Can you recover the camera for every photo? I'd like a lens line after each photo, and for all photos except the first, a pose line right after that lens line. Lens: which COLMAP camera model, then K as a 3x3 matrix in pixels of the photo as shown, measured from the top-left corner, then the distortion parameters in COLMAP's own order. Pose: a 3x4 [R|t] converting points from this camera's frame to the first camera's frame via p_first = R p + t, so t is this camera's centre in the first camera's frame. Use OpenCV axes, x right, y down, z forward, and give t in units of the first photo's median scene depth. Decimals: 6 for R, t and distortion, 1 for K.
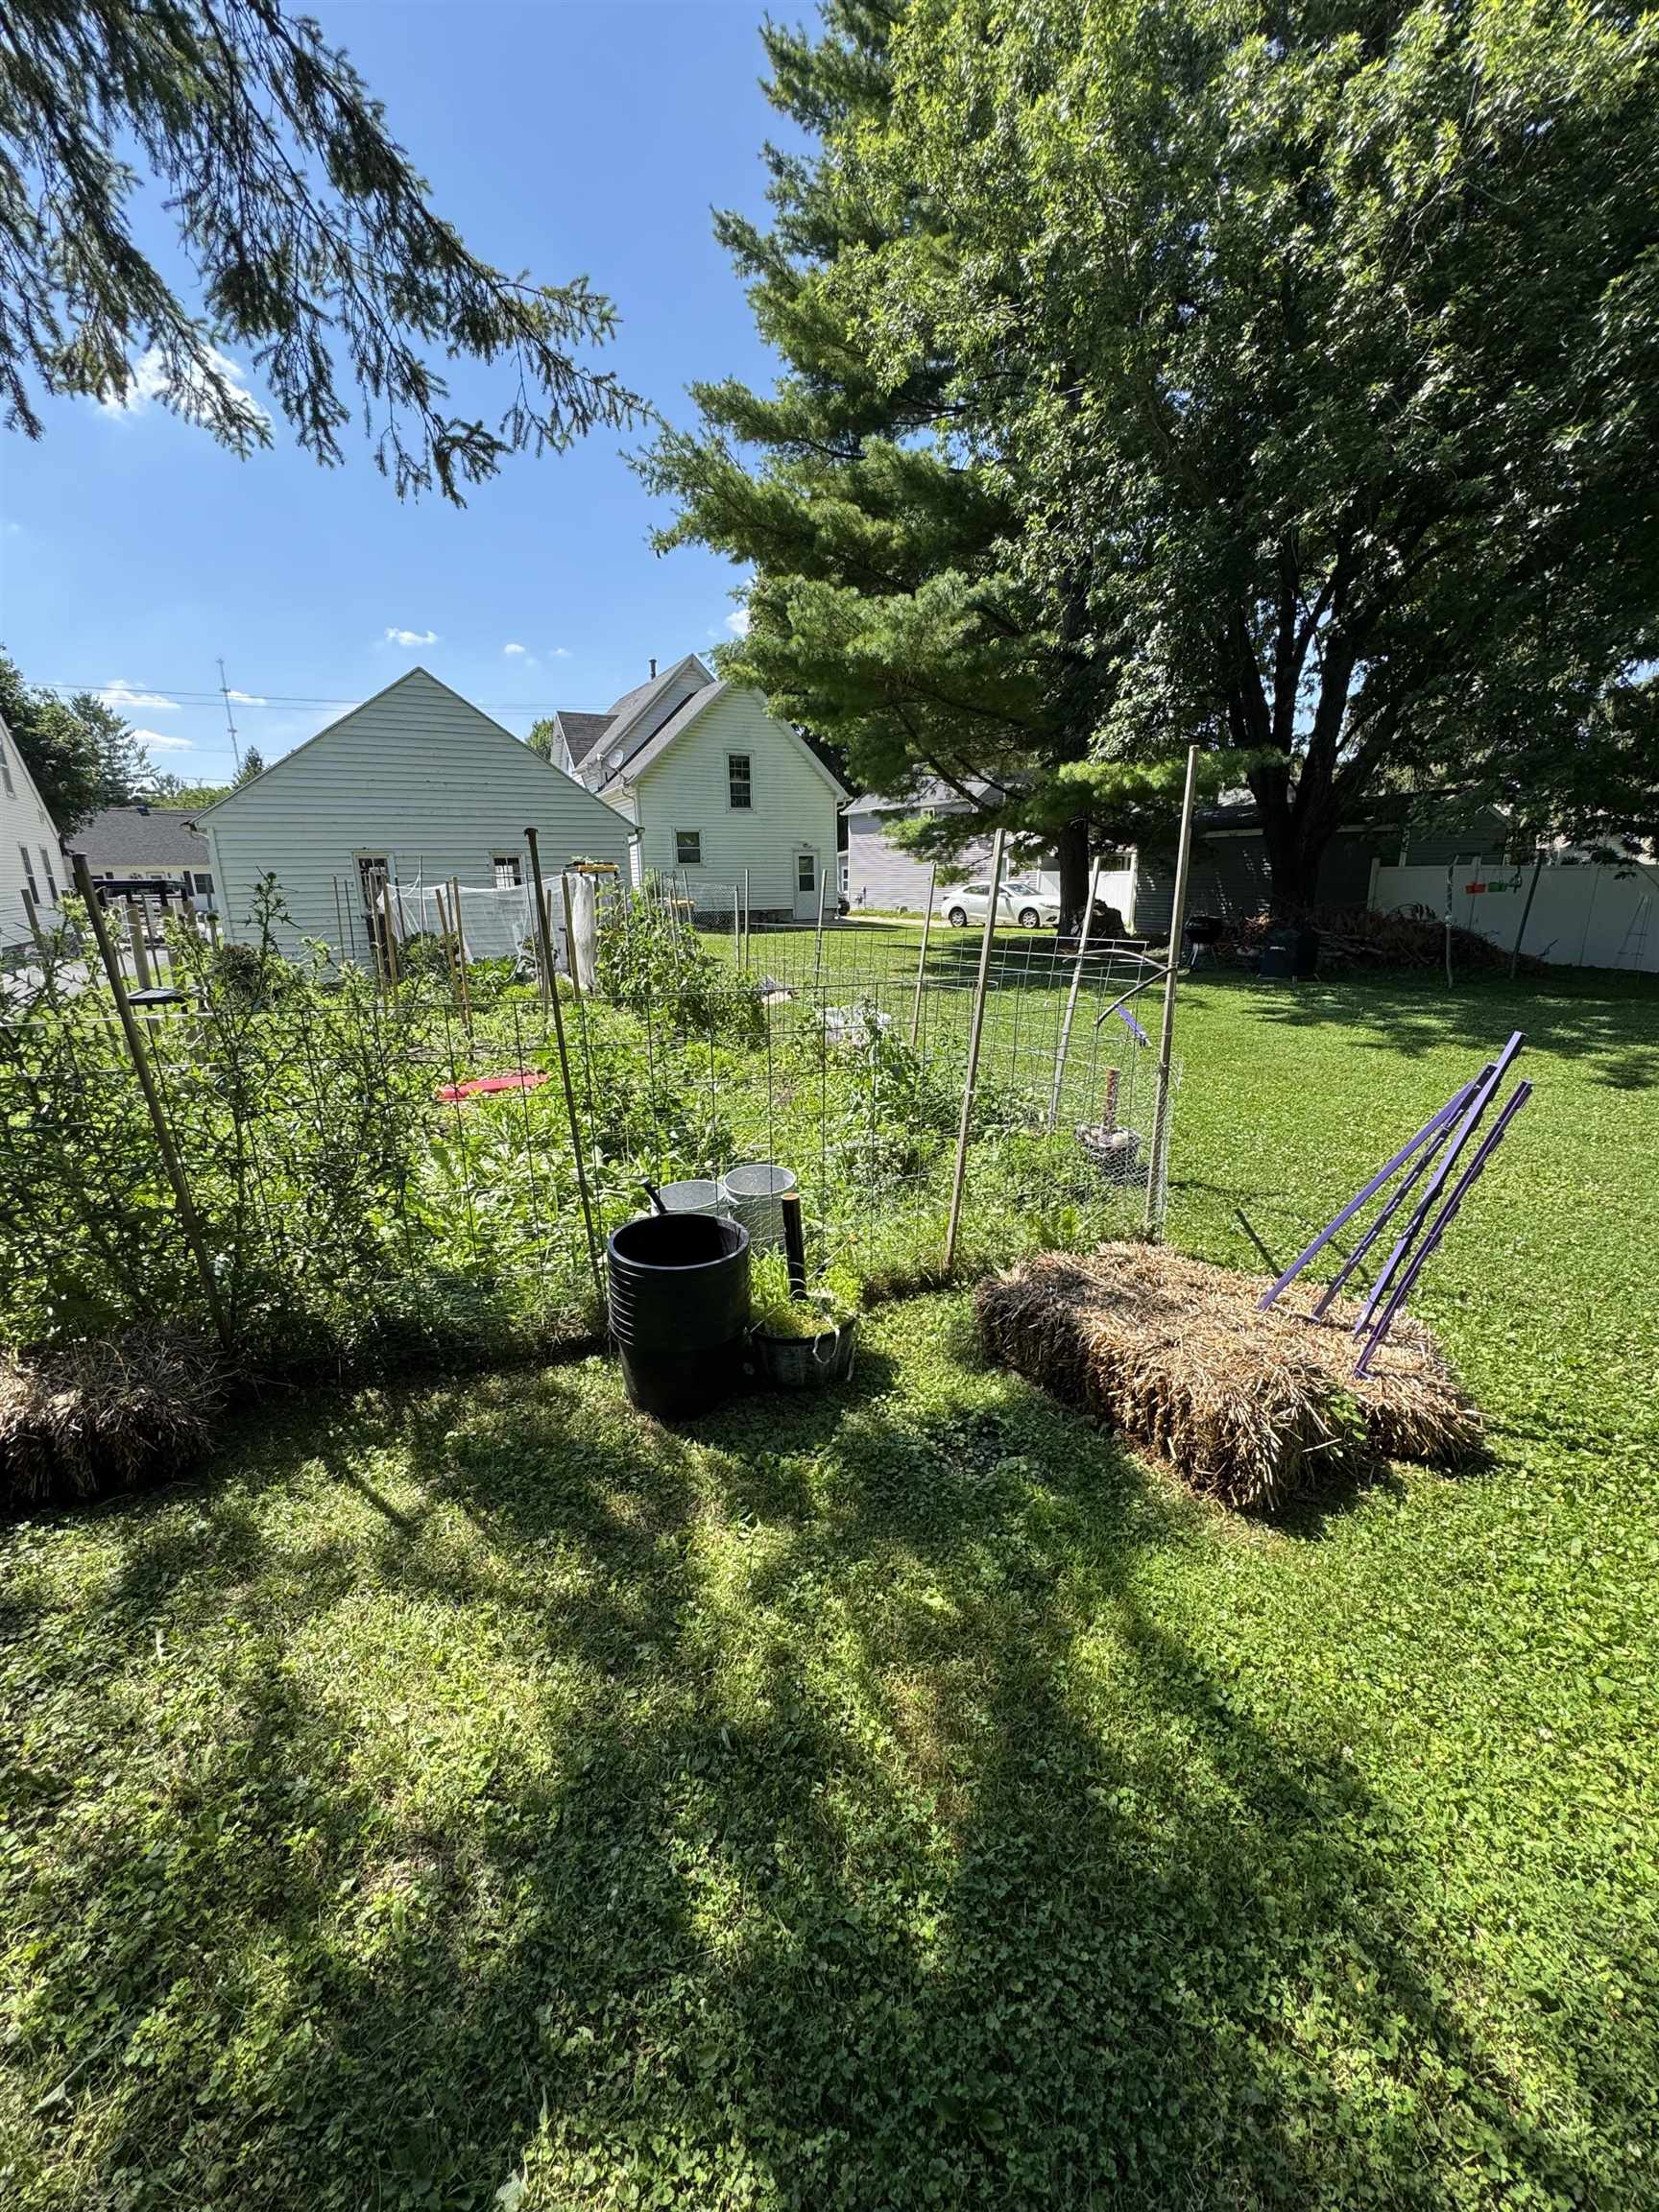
lens RADIAL K [[891.1, 0, 828.8], [0, 891.1, 1106.4], [0, 0, 1]] dist [0.000975, 0.000164]
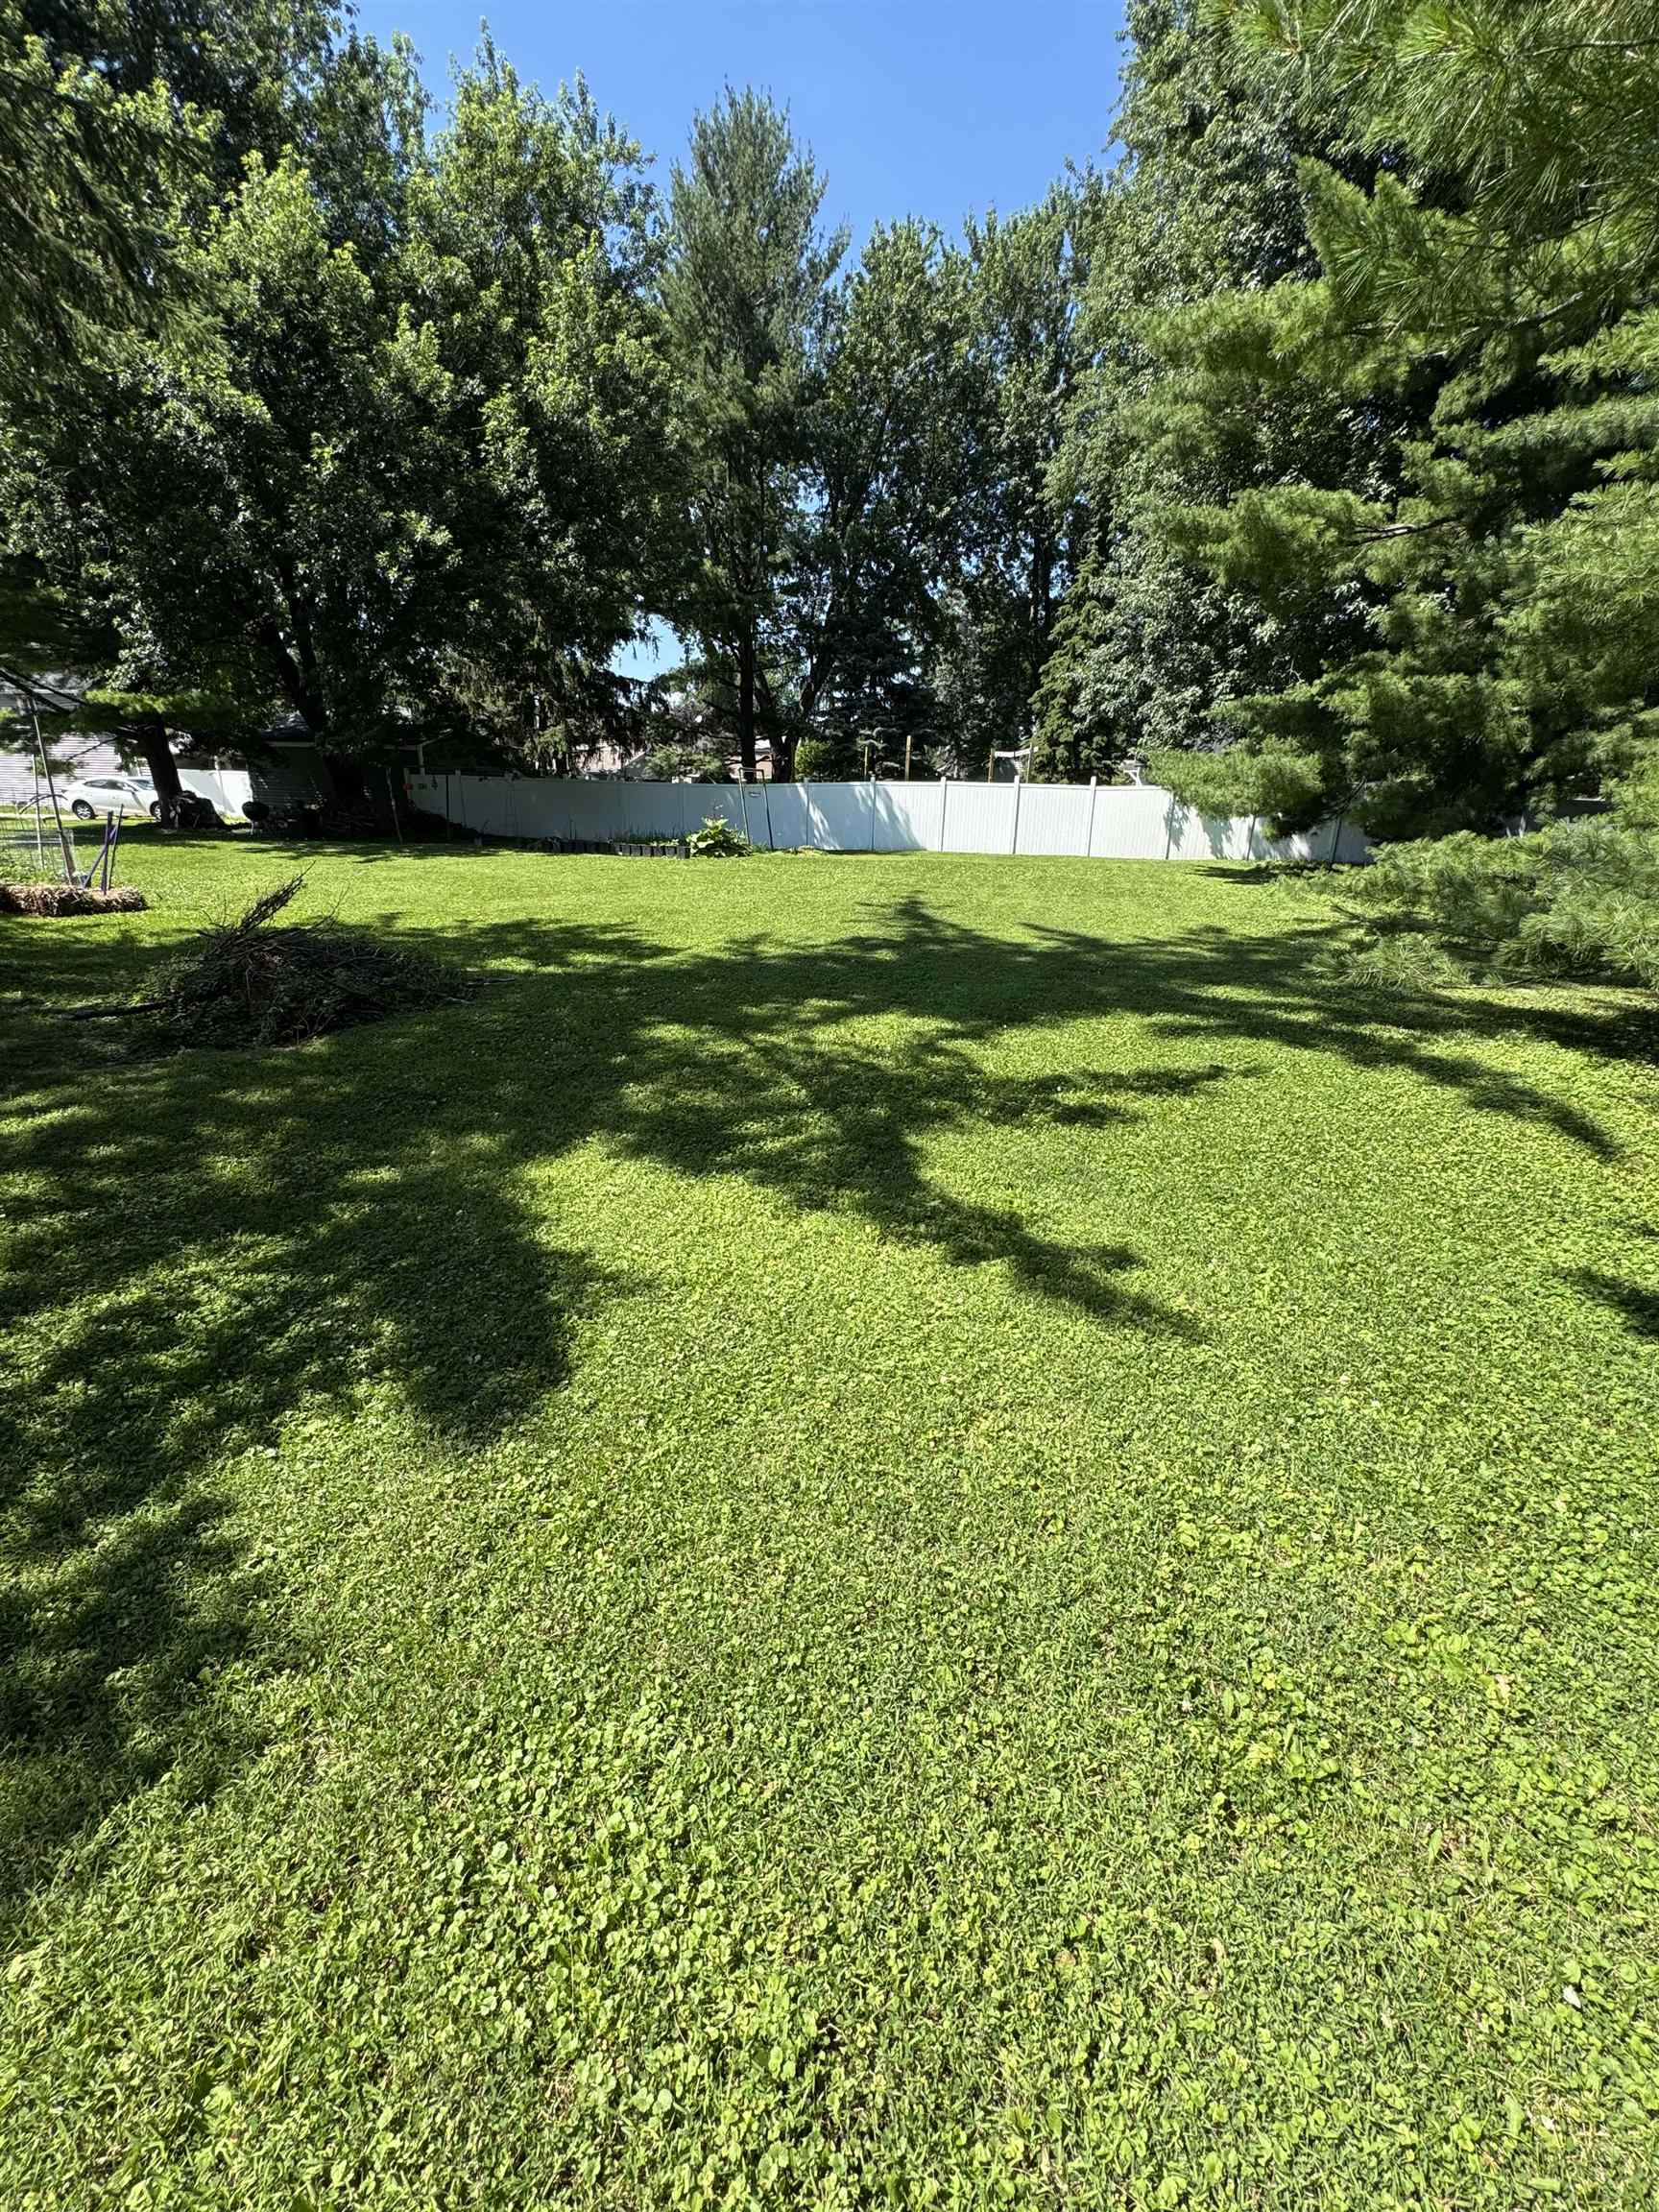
lens RADIAL K [[891.1, 0, 822.1], [0, 891.1, 1110.5], [0, 0, 1]] dist [0.000975, 0.000164]
pose [[0.722368, -0.203052, 0.661025, 0.013313], [0.139911, 0.979063, 0.147852, 0.148778], [-0.677207, -0.014319, 0.735653, -0.545512]]
